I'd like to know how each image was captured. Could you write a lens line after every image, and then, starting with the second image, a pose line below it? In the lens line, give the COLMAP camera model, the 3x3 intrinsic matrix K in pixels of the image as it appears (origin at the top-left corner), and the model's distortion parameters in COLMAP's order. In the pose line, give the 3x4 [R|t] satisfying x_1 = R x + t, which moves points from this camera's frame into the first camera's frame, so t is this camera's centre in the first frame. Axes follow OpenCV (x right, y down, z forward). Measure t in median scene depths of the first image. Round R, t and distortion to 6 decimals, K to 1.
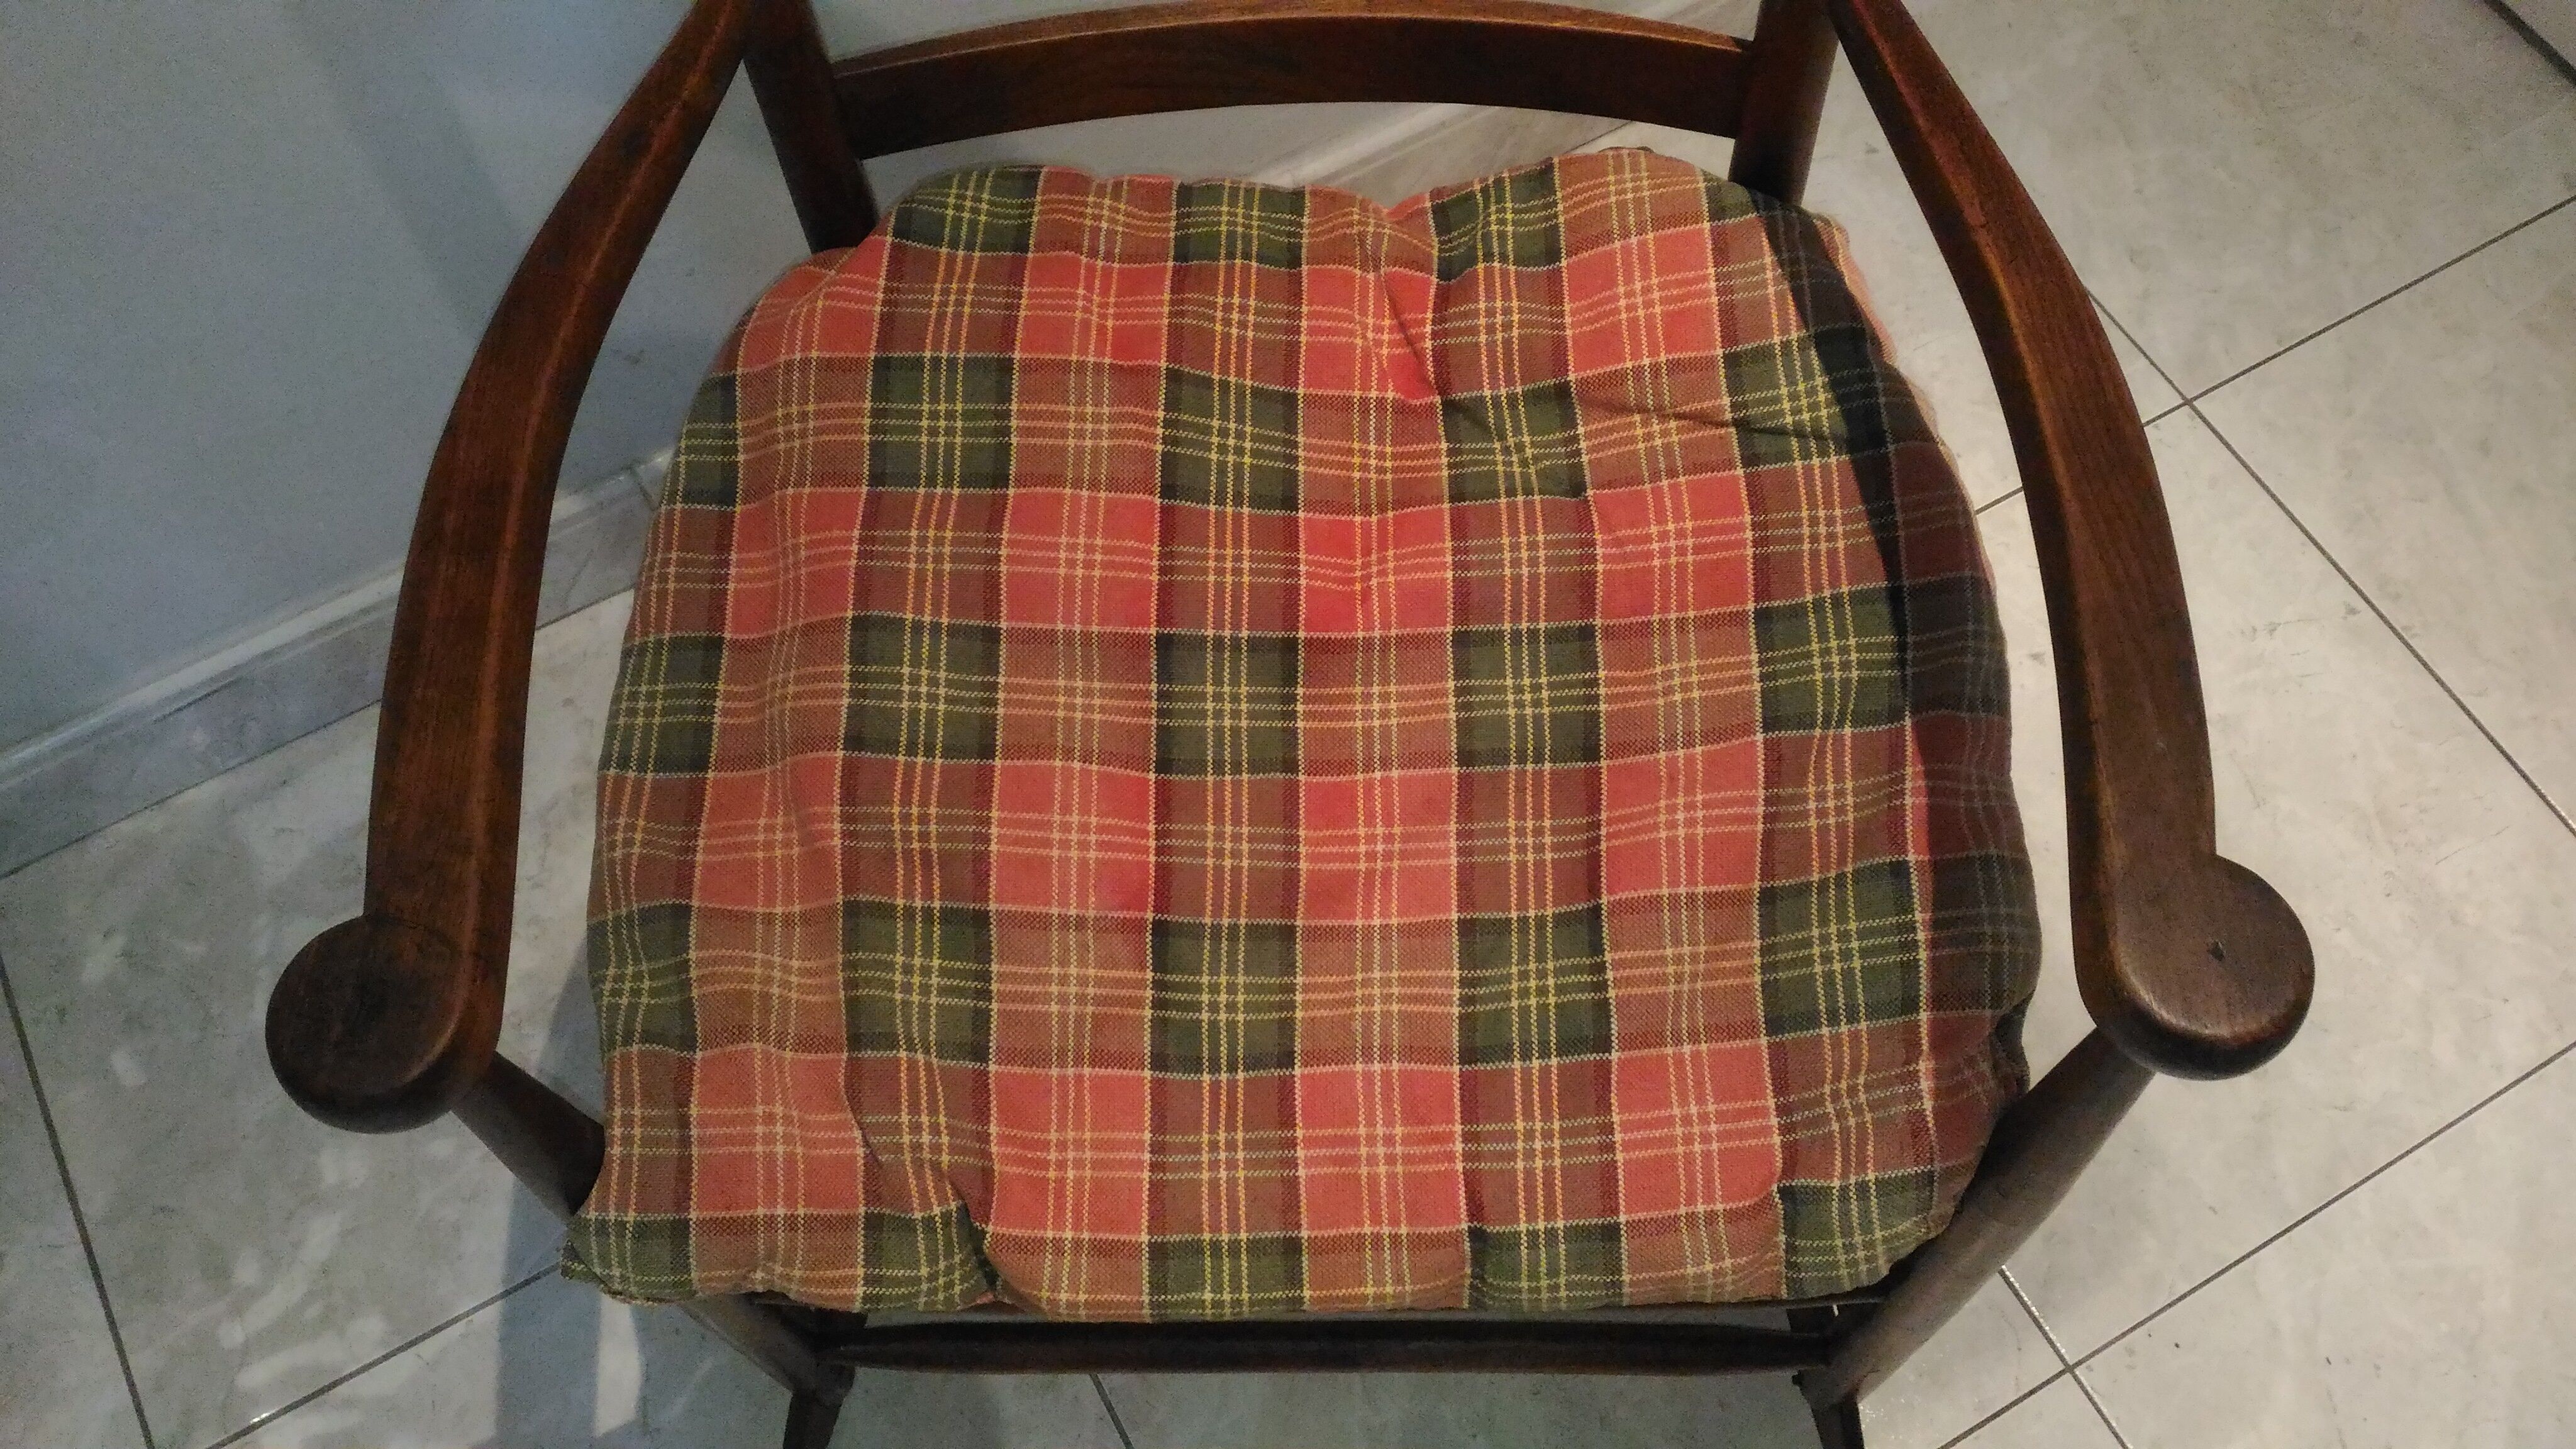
lens RADIAL K [[2149.2, 0, 1302.5], [0, 2149.2, 745.9], [0, 0, 1]] dist [0.097700, -0.177206]
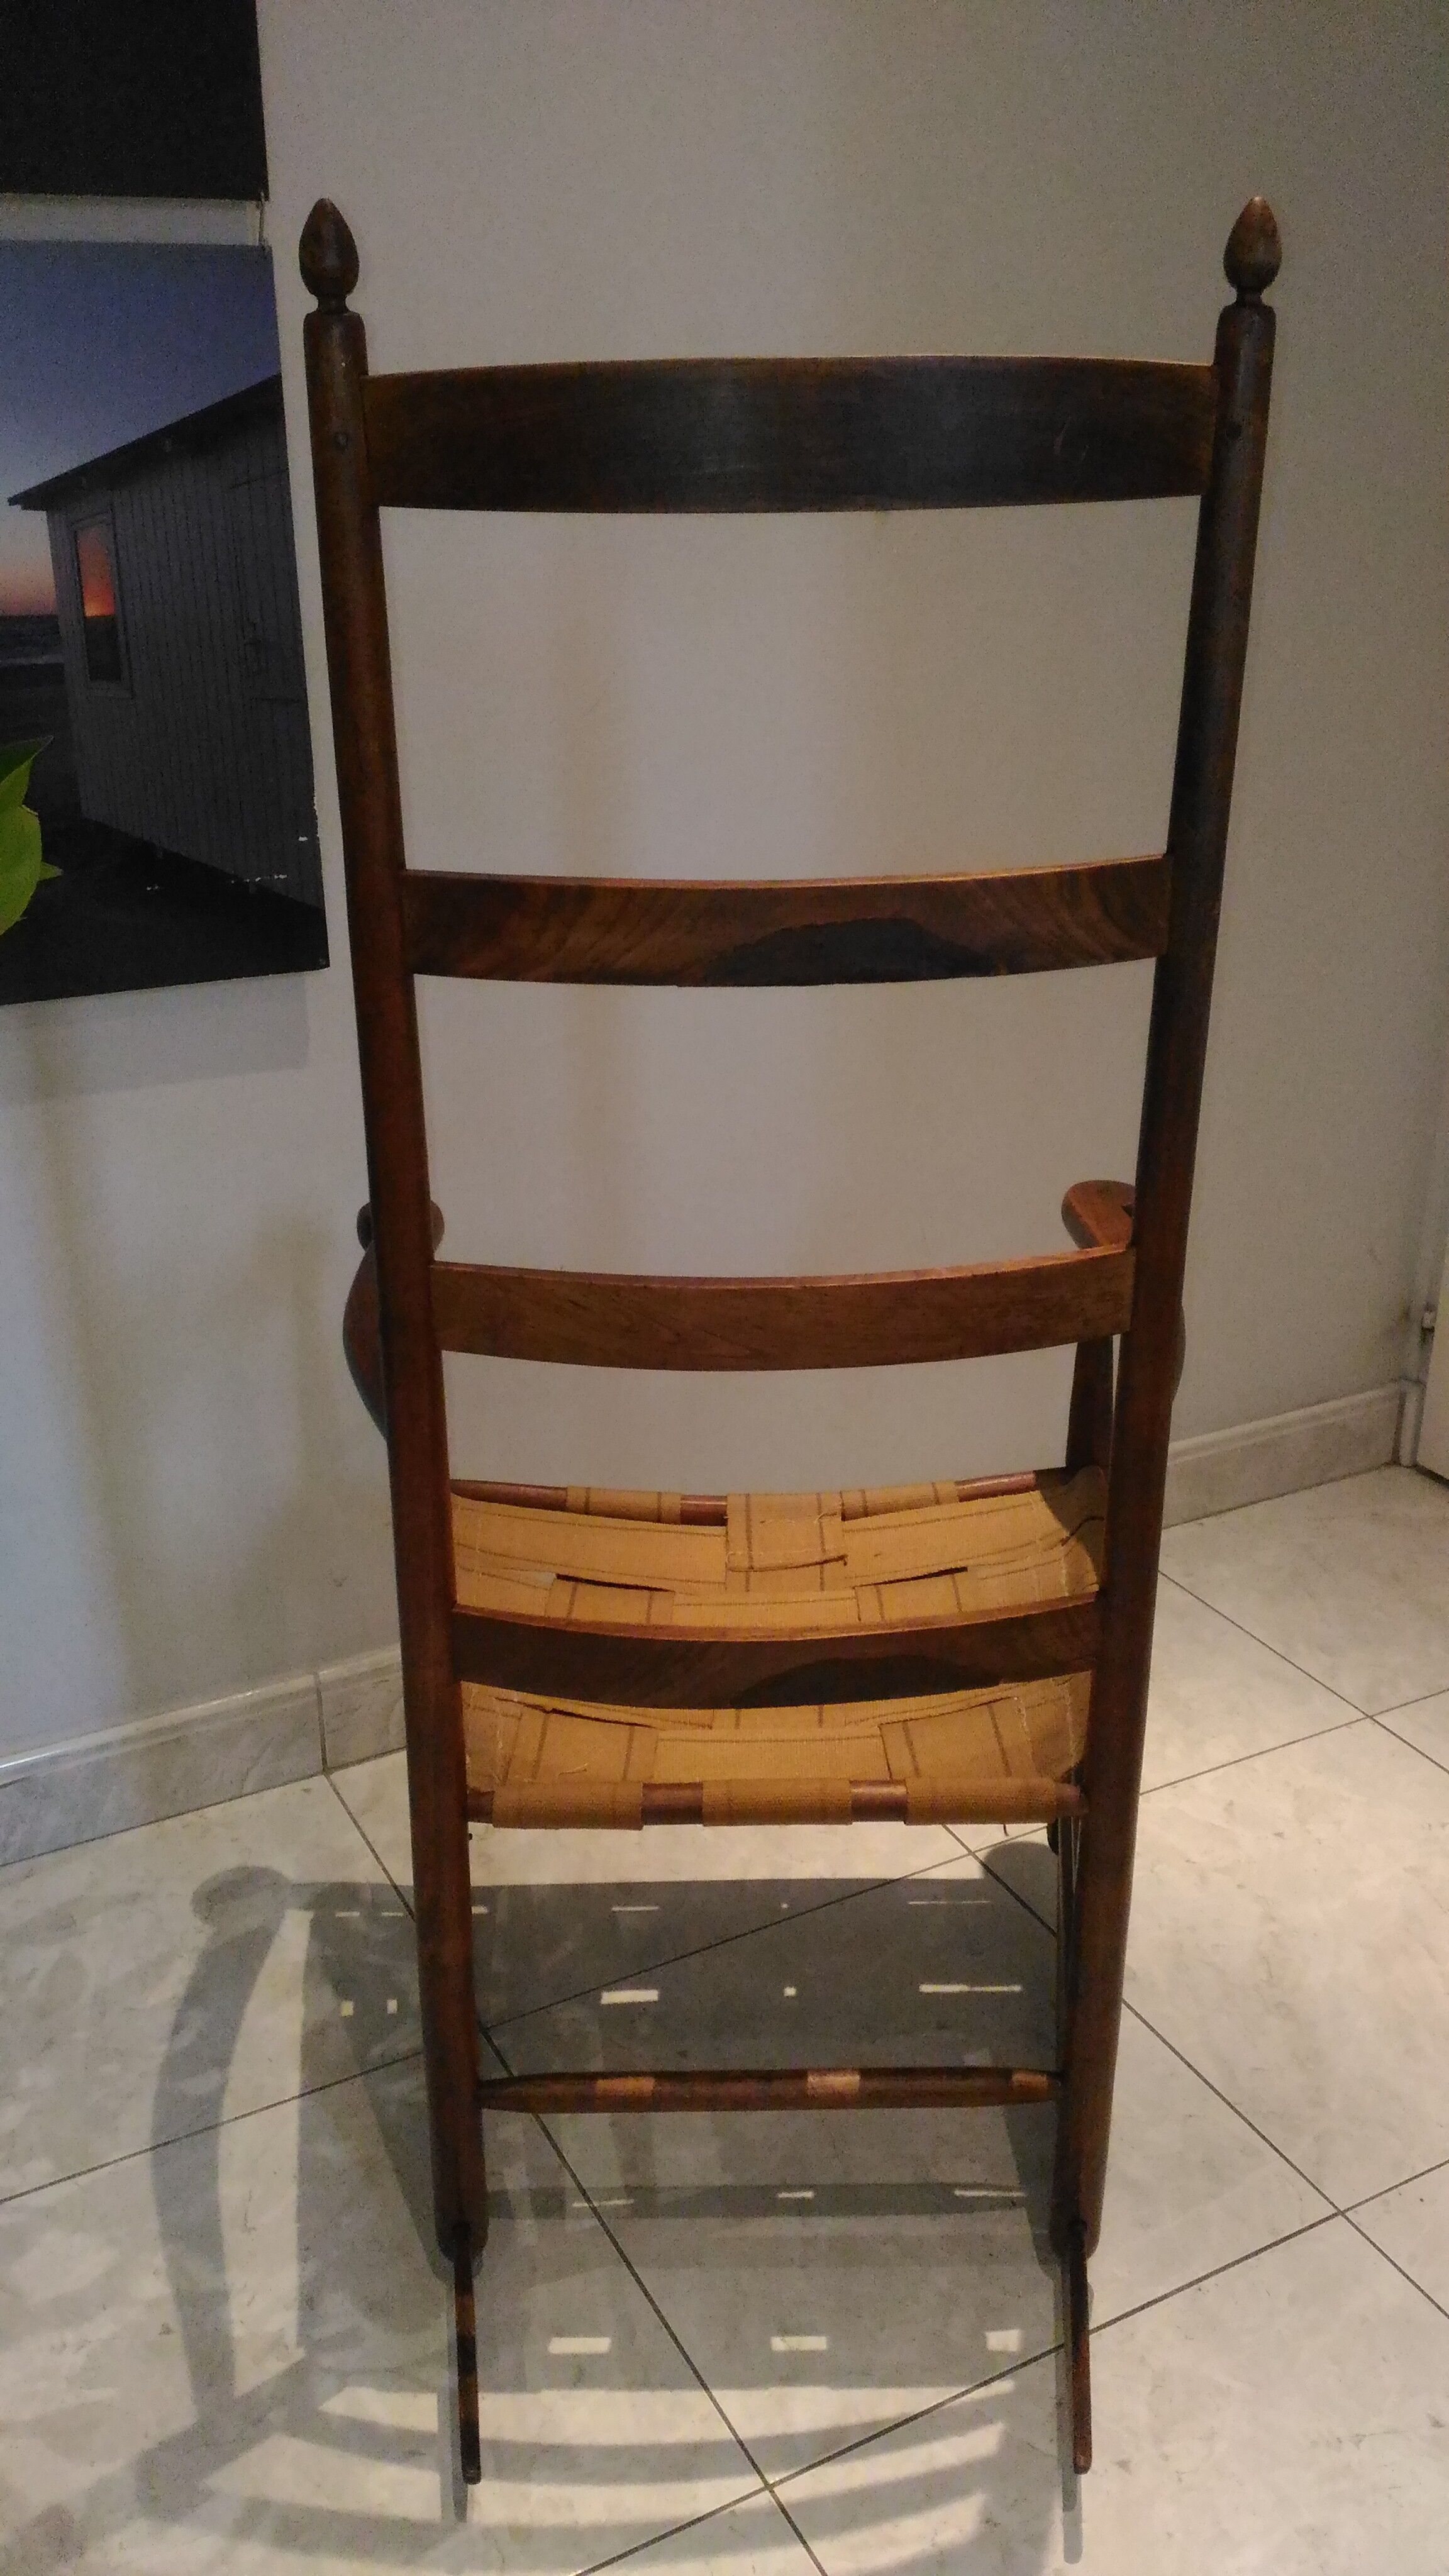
lens RADIAL K [[2149.2, 0, 725.2], [0, 2149.2, 1279.3], [0, 0, 1]] dist [0.097700, -0.177206]
pose [[0.999646, 0.019788, -0.017789, -0.003245], [-0.026608, 0.747620, -0.663593, 0.695706], [0.000168, 0.663832, 0.747882, -0.322991]]
